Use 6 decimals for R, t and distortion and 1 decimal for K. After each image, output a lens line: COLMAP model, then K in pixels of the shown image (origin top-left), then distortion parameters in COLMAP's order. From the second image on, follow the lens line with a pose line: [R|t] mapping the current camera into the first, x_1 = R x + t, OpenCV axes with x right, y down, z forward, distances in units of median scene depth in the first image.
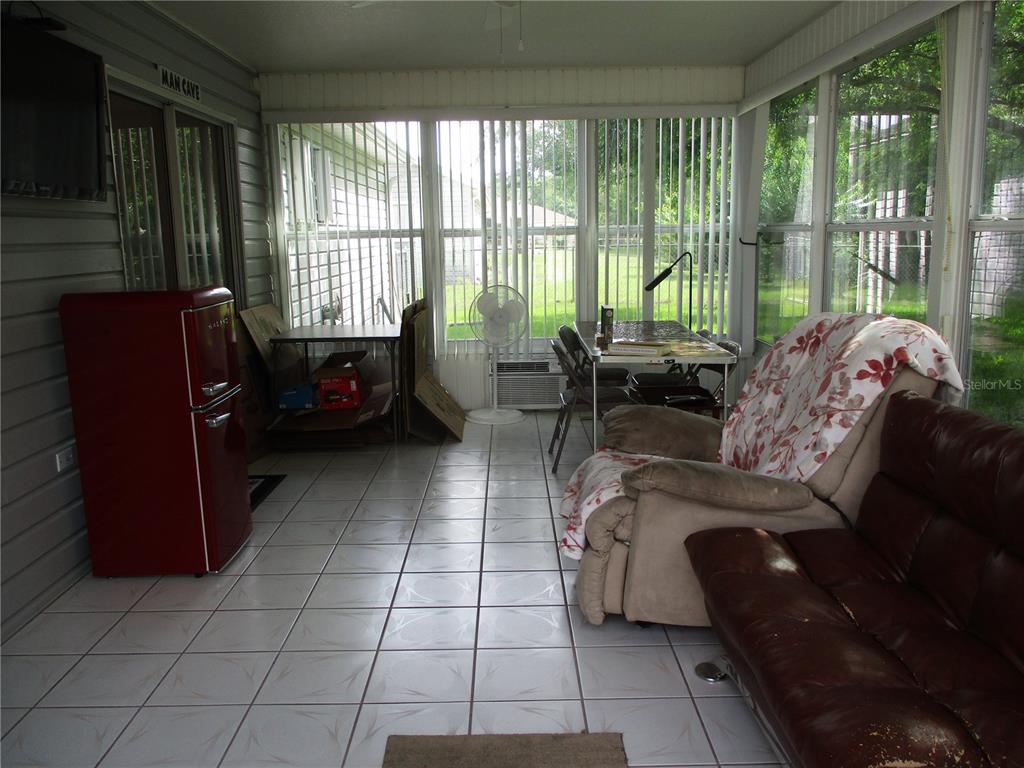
lens RADIAL K [[847.7, 0, 511.0], [0, 847.7, 383.8], [0, 0, 1]] dist [-0.032807, -0.000525]
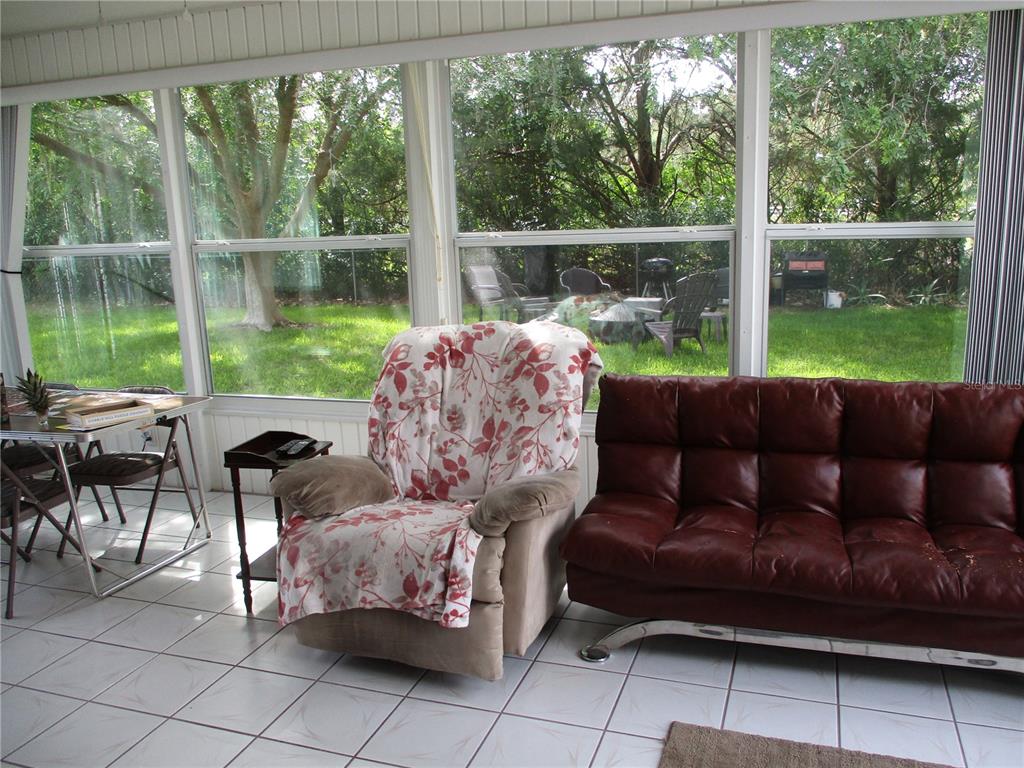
lens RADIAL K [[847.7, 0, 512.9], [0, 847.7, 385.6], [0, 0, 1]] dist [-0.032807, -0.000525]
pose [[0.335855, -0.185143, 0.923539, -0.678510], [0.192020, 0.973359, 0.125301, -0.143061], [-0.922133, 0.135255, 0.362458, 0.583259]]
